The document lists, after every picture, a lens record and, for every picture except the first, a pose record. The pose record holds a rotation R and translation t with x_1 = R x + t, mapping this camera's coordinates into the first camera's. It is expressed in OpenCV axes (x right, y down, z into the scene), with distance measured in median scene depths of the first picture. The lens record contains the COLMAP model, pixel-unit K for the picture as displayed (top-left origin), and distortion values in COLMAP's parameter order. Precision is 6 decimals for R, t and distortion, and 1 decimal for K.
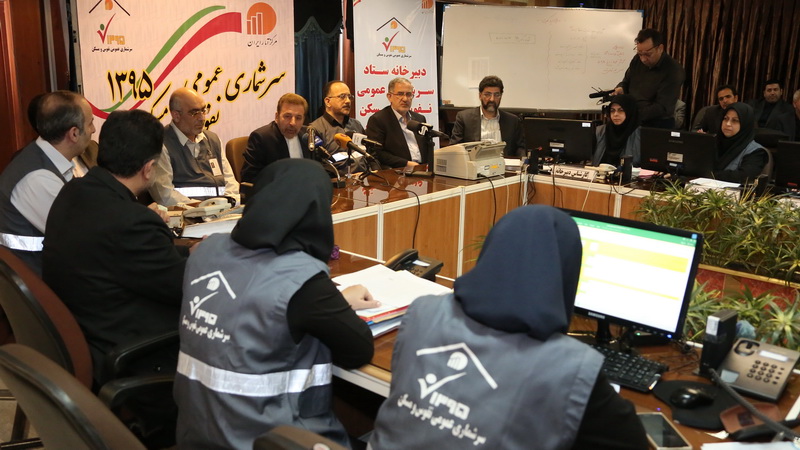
lens RADIAL K [[685.8, 0, 400.0], [0, 685.8, 225.0], [0, 0, 1]] dist [-0.155420, 0.092576]
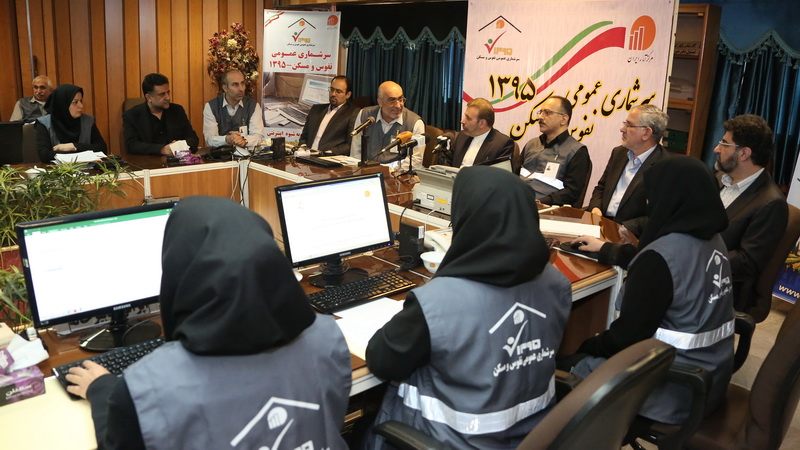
lens RADIAL K [[685.8, 0, 400.0], [0, 685.8, 225.0], [0, 0, 1]] dist [-0.155420, 0.092576]
pose [[-0.129814, 0.233351, -0.963689, 0.819252], [-0.271112, 0.926523, 0.260872, -0.221834], [0.953754, 0.295132, -0.057012, 0.853897]]
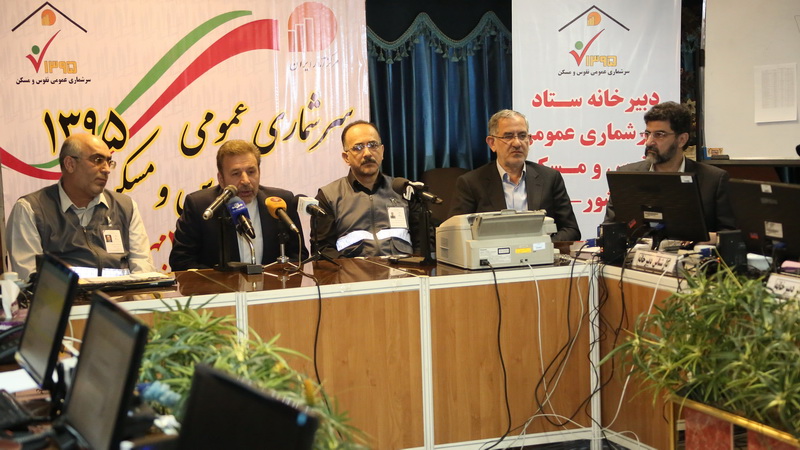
lens RADIAL K [[1472.6, 0, 400.0], [0, 1472.6, 225.0], [0, 0, 1]] dist [0.071858, 2.372924]
pose [[0.886944, 0.000698, -0.461876, 0.548732], [-0.066088, 0.989901, -0.125412, 0.055864], [0.457124, 0.141757, 0.878033, -0.185761]]
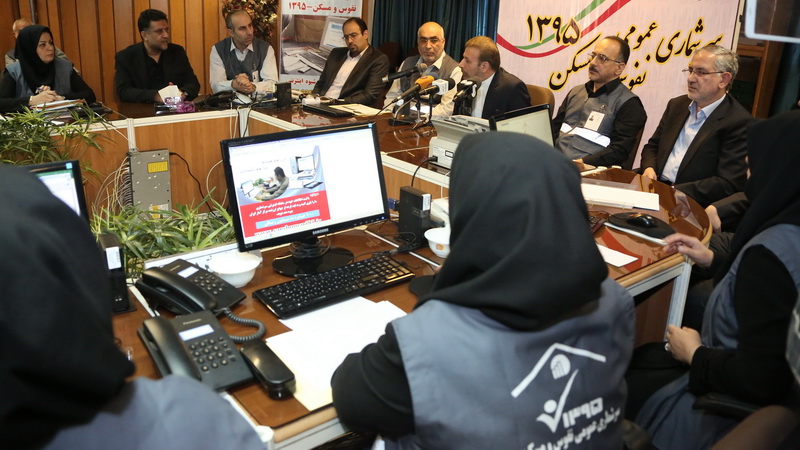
lens RADIAL K [[671.9, 0, 400.0], [0, 671.9, 225.0], [0, 0, 1]] dist [-0.125636, 0.011284]
pose [[-0.187551, 0.297762, -0.936036, 0.682438], [-0.270710, 0.900371, 0.340658, -0.200225], [0.944214, 0.317285, -0.088259, 0.864839]]
